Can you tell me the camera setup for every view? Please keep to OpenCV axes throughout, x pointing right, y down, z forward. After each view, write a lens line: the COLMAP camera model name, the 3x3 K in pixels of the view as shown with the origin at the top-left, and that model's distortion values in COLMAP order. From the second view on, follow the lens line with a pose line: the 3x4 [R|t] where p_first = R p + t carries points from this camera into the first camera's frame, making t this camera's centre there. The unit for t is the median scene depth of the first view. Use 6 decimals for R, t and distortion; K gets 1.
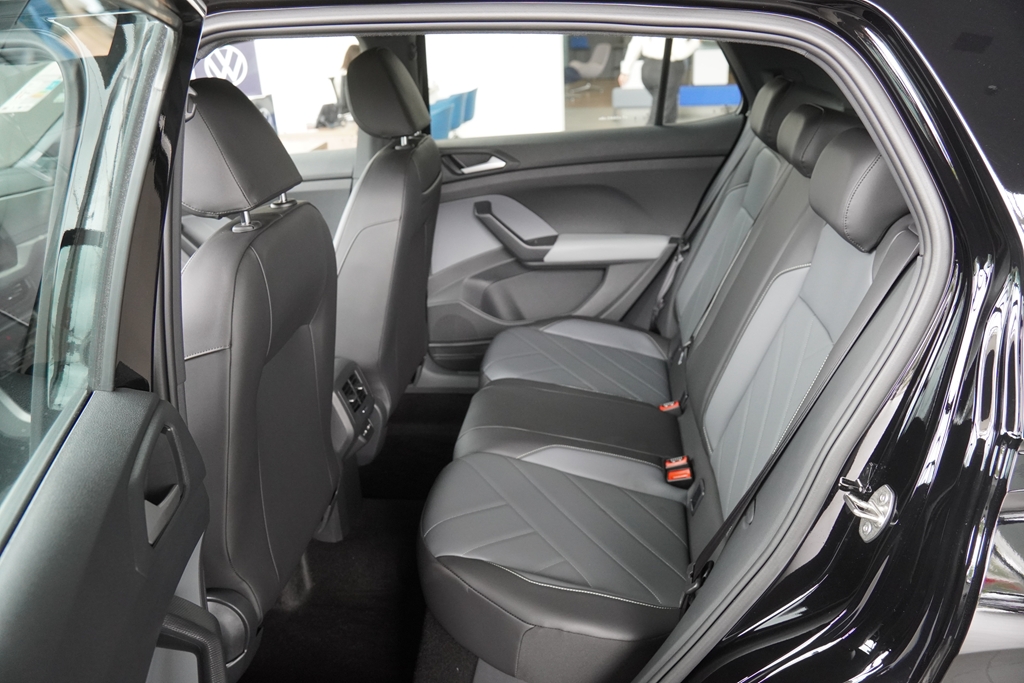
lens RADIAL K [[822.6, 0, 512.0], [0, 822.6, 341.5], [0, 0, 1]] dist [-0.137535, 0.147178]
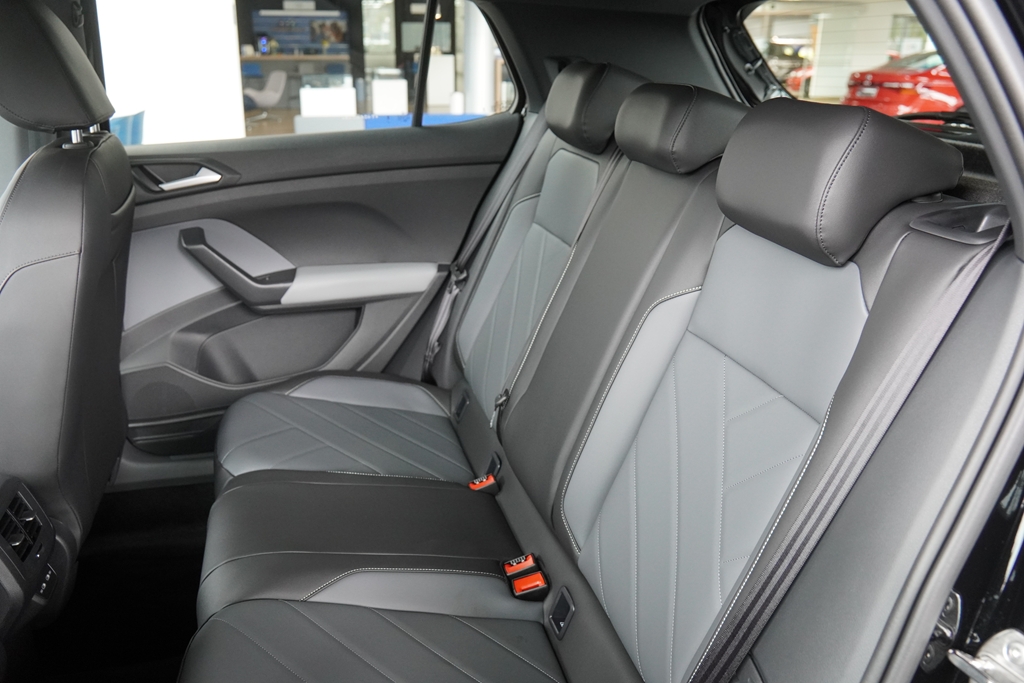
lens RADIAL K [[822.6, 0, 512.0], [0, 822.6, 341.5], [0, 0, 1]] dist [-0.137535, 0.147178]
pose [[0.926696, -0.072906, 0.368672, -0.044980], [0.087334, 0.995923, -0.022578, -0.027092], [-0.365523, 0.053121, 0.929285, 0.223869]]
